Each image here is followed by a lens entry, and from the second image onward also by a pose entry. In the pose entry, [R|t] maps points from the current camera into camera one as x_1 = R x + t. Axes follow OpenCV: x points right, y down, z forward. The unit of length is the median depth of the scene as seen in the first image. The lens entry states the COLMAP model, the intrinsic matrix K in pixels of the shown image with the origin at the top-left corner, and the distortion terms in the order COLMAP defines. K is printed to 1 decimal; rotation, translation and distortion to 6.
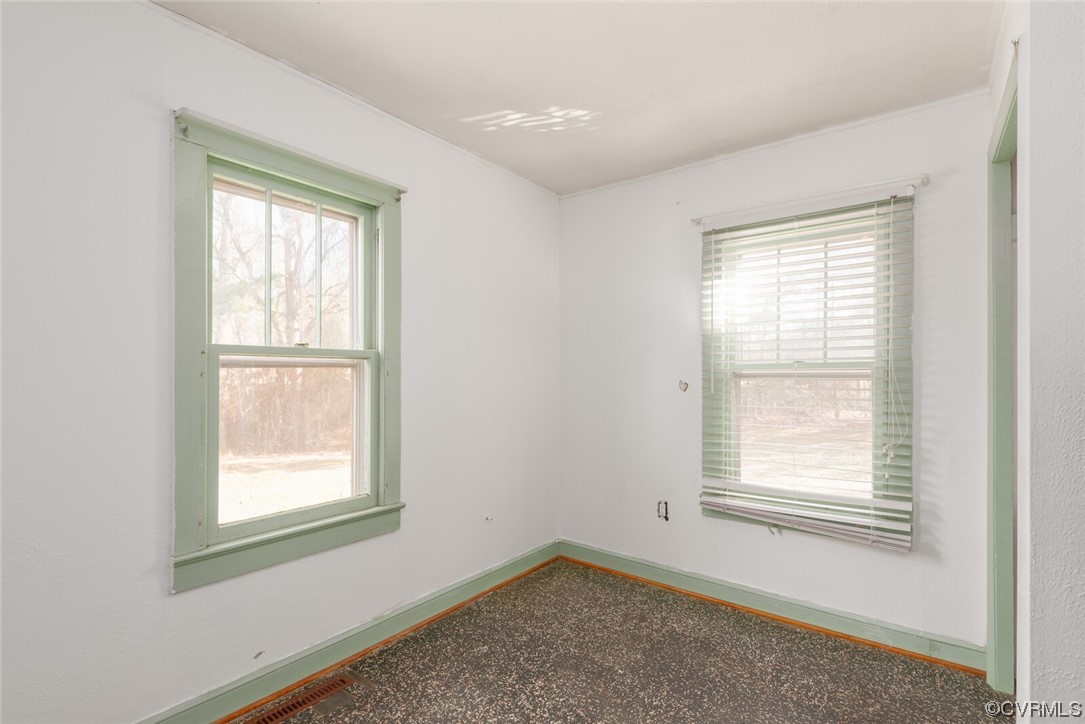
lens RADIAL K [[504.9, 0, 523.5], [0, 504.9, 374.4], [0, 0, 1]] dist [0.015890, -0.017577]
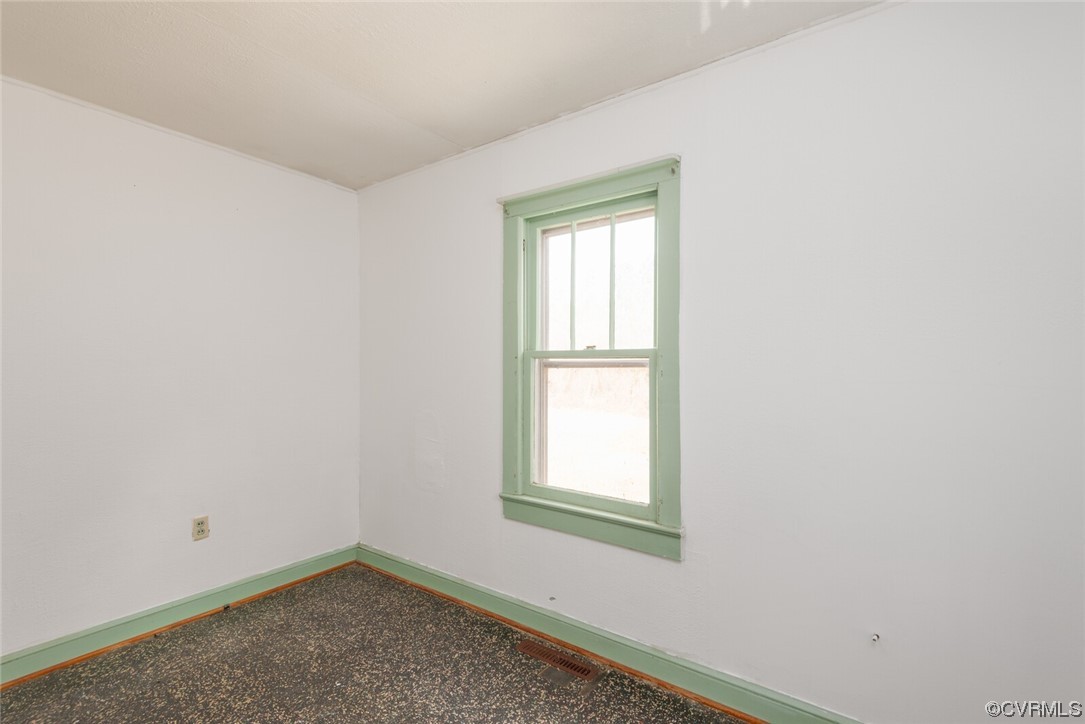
lens RADIAL K [[492.7, 0, 544.5], [0, 492.7, 356.3], [0, 0, 1]] dist [0.016559, -0.014771]
pose [[0.050885, -0.021360, -0.998476, 0.566531], [-0.008295, 0.999728, -0.021810, -0.011898], [0.998670, 0.009393, 0.050694, 0.739253]]
